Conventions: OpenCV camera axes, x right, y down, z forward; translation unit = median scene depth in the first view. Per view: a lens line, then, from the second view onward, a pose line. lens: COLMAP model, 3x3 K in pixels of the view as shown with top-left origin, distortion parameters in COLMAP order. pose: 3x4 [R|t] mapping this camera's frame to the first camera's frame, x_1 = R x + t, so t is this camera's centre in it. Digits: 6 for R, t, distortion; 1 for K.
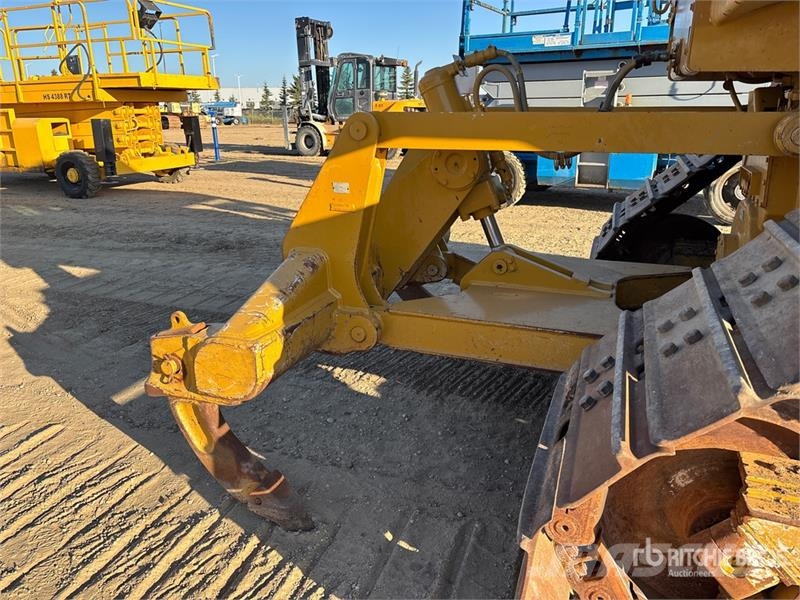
lens RADIAL K [[606.3, 0, 396.9], [0, 606.3, 300.1], [0, 0, 1]] dist [0.056166, -0.063237]
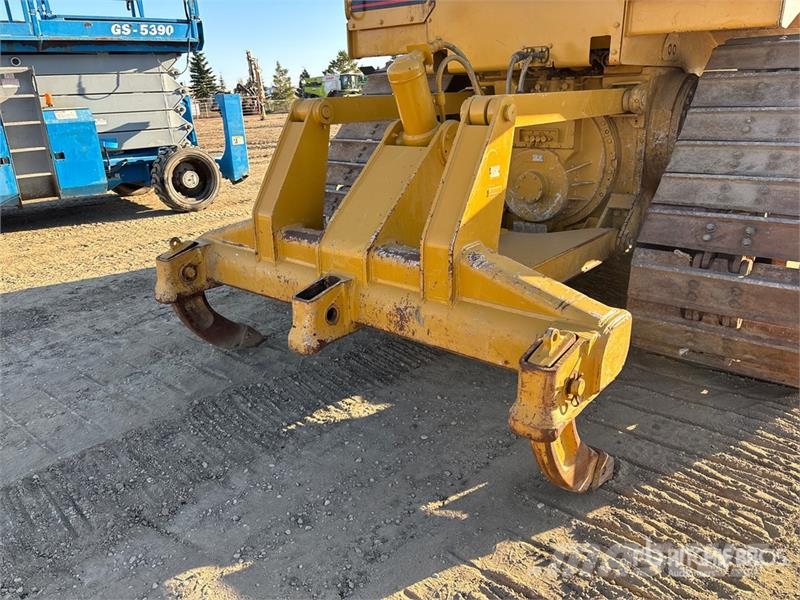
lens RADIAL K [[606.3, 0, 396.9], [0, 606.3, 300.1], [0, 0, 1]] dist [0.056166, -0.063237]
pose [[0.331935, -0.312137, 0.890163, -0.763725], [0.318013, 0.925452, 0.205926, -0.172199], [-0.888080, 0.214730, 0.406454, 0.534785]]
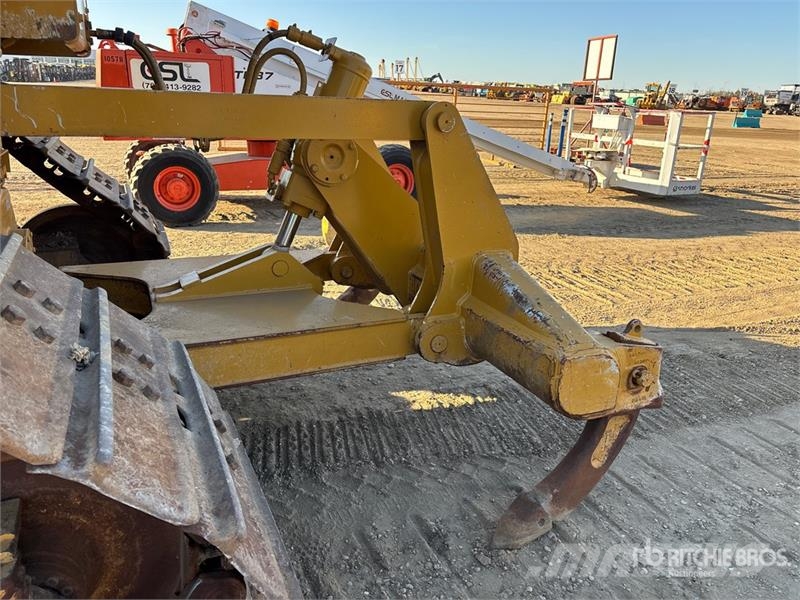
lens RADIAL K [[606.3, 0, 396.9], [0, 606.3, 300.1], [0, 0, 1]] dist [0.056166, -0.063237]
pose [[-0.712464, 0.206909, -0.670510, 0.556811], [-0.251775, 0.816536, 0.519498, -0.448658], [0.654985, 0.538941, -0.529658, 1.352646]]
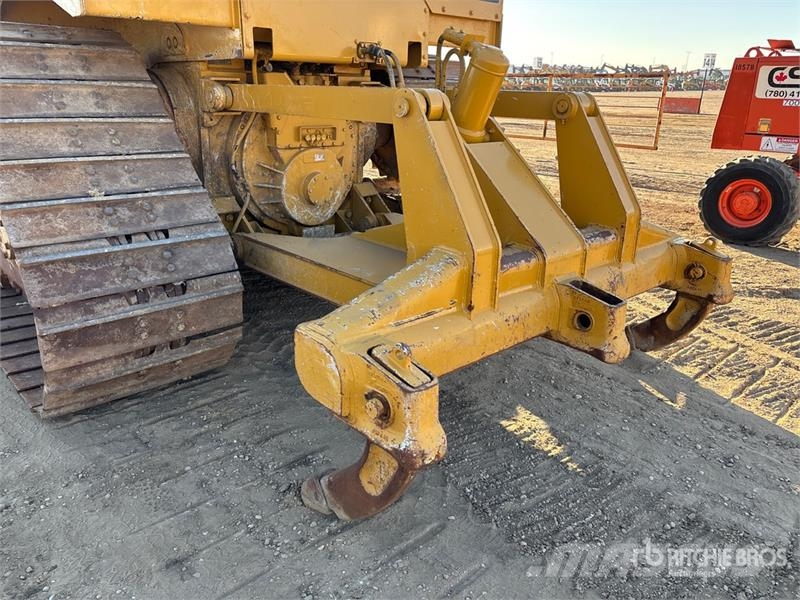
lens RADIAL K [[606.3, 0, 396.9], [0, 606.3, 300.1], [0, 0, 1]] dist [0.056166, -0.063237]
pose [[-0.891574, -0.161529, 0.423089, -0.214609], [0.129981, 0.803651, 0.580732, -0.501740], [-0.433821, 0.572759, -0.695518, 1.529050]]
